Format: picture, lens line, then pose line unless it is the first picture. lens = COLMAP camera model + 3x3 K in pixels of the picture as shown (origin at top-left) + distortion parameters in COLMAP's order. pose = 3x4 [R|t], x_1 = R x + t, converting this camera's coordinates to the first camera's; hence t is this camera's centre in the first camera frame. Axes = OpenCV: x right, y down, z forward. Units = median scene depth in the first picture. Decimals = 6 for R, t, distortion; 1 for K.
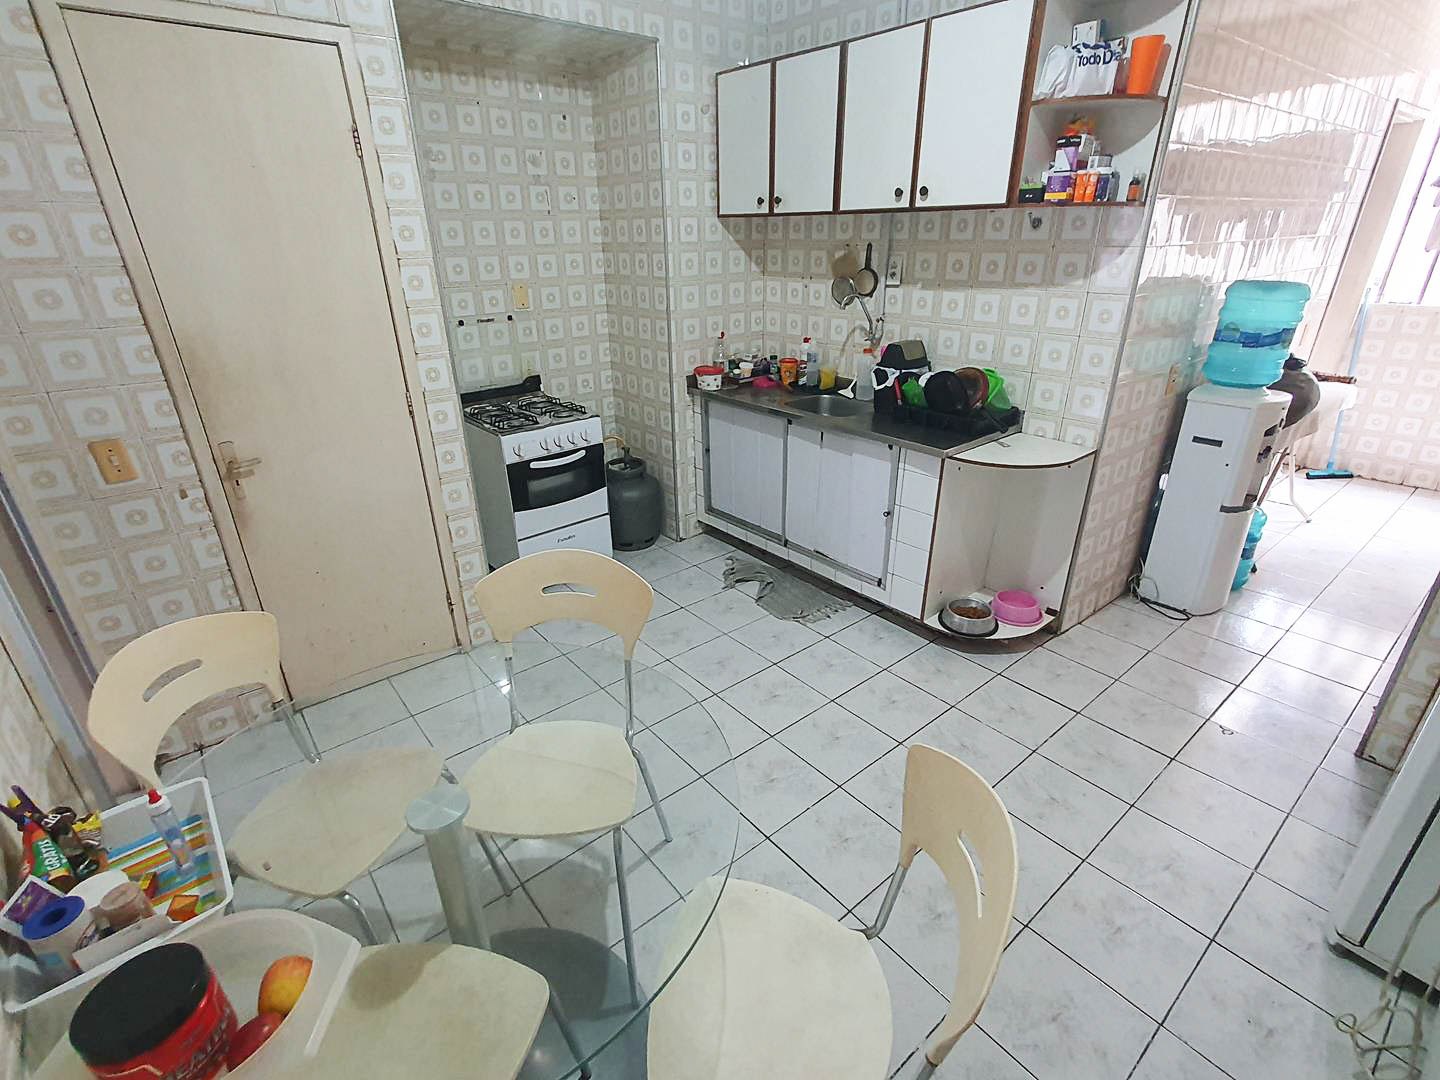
lens RADIAL K [[691.3, 0, 716.4], [0, 691.3, 548.5], [0, 0, 1]] dist [-0.006527, 0.007930]
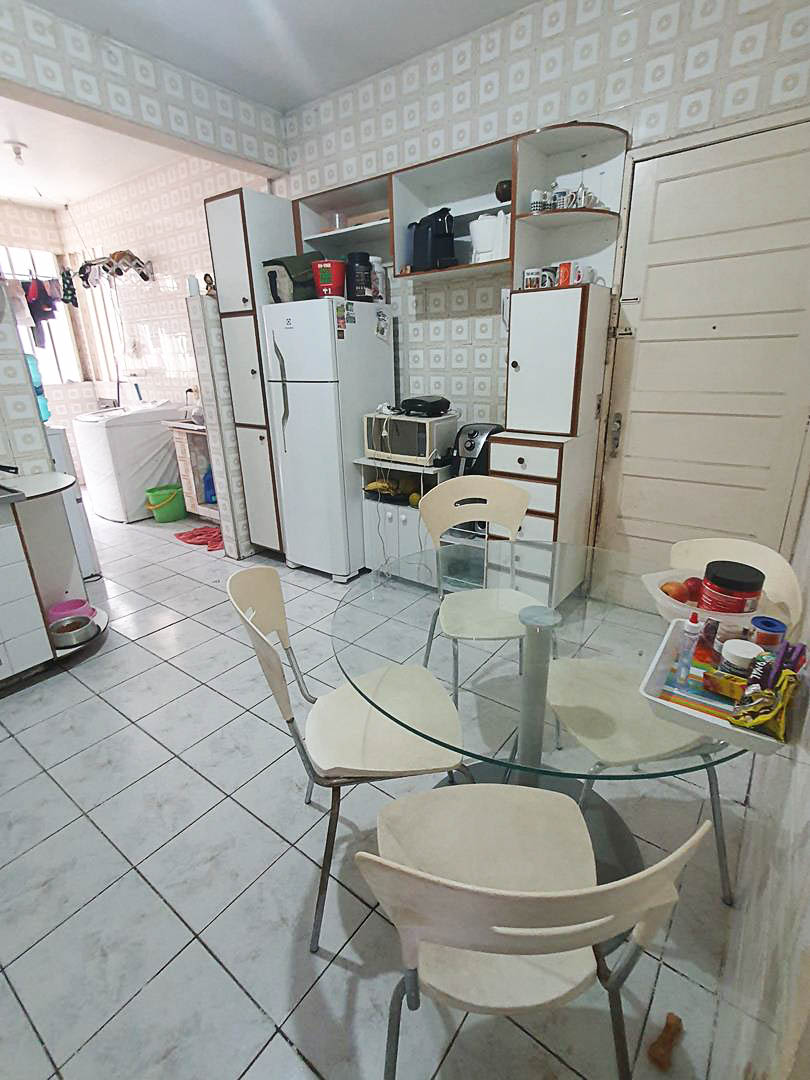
lens RADIAL K [[518.5, 0, 410.2], [0, 518.5, 542.4], [0, 0, 1]] dist [-0.006527, 0.007930]
pose [[-0.241199, -0.318324, 0.916784, -0.509025], [0.428768, 0.812521, 0.394928, -0.120277], [-0.870621, 0.488343, -0.059492, 0.484751]]
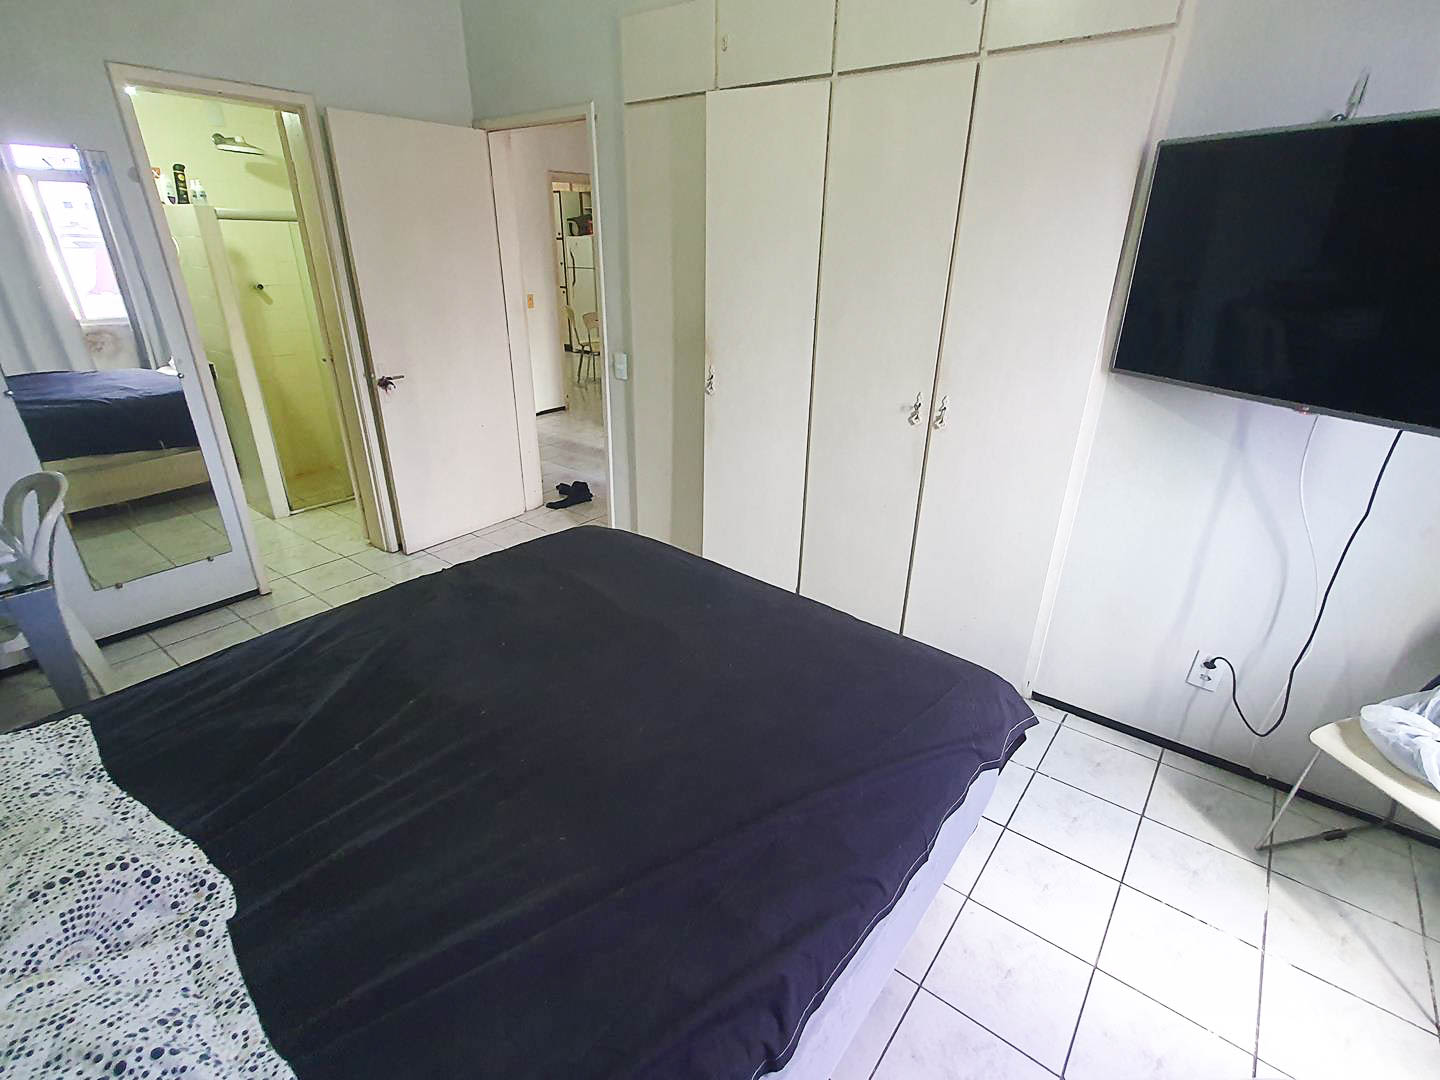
lens RADIAL K [[691.3, 0, 716.7], [0, 691.3, 544.9], [0, 0, 1]] dist [-0.006527, 0.007930]
pose [[-0.214358, -0.380277, 0.899689, -3.056750], [0.403952, 0.804124, 0.436128, -0.180759], [-0.889311, 0.456918, -0.018757, 0.546418]]
